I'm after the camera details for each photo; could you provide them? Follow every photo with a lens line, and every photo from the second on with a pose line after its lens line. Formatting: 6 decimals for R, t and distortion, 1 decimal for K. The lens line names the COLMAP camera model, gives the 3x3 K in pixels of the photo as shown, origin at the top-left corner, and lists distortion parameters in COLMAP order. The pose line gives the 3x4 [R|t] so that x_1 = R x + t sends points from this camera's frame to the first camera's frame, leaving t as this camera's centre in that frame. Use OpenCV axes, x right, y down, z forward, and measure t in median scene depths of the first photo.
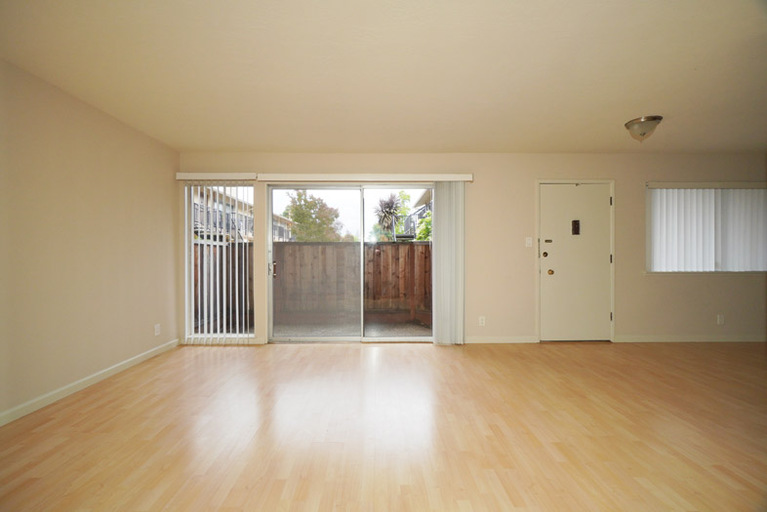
lens RADIAL K [[330.3, 0, 384.3], [0, 330.3, 255.2], [0, 0, 1]] dist [-0.005633, -0.000137]
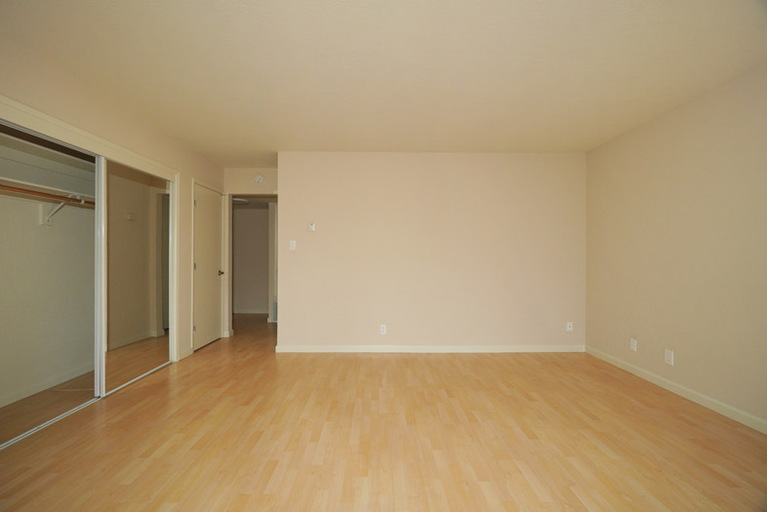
lens RADIAL K [[330.3, 0, 382.1], [0, 330.3, 254.4], [0, 0, 1]] dist [-0.005633, -0.000137]
pose [[-0.999866, -0.004757, 0.015685, -0.005828], [-0.004853, 0.999969, -0.006122, -0.005803], [-0.015656, -0.006197, -0.999858, 1.079396]]
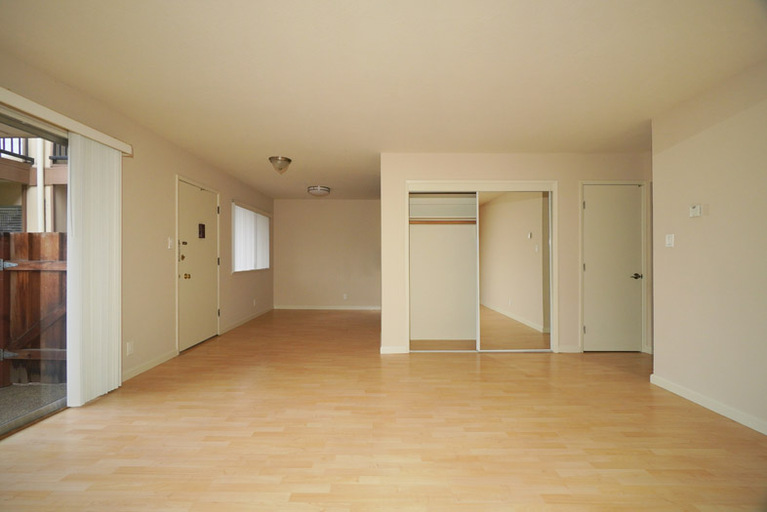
lens RADIAL K [[330.3, 0, 373.7], [0, 330.3, 259.6], [0, 0, 1]] dist [-0.005633, -0.000137]
pose [[0.035749, -0.008222, 0.999327, -0.569753], [0.001674, 0.999965, 0.008167, -0.004473], [-0.999359, 0.001381, 0.035761, 0.588489]]
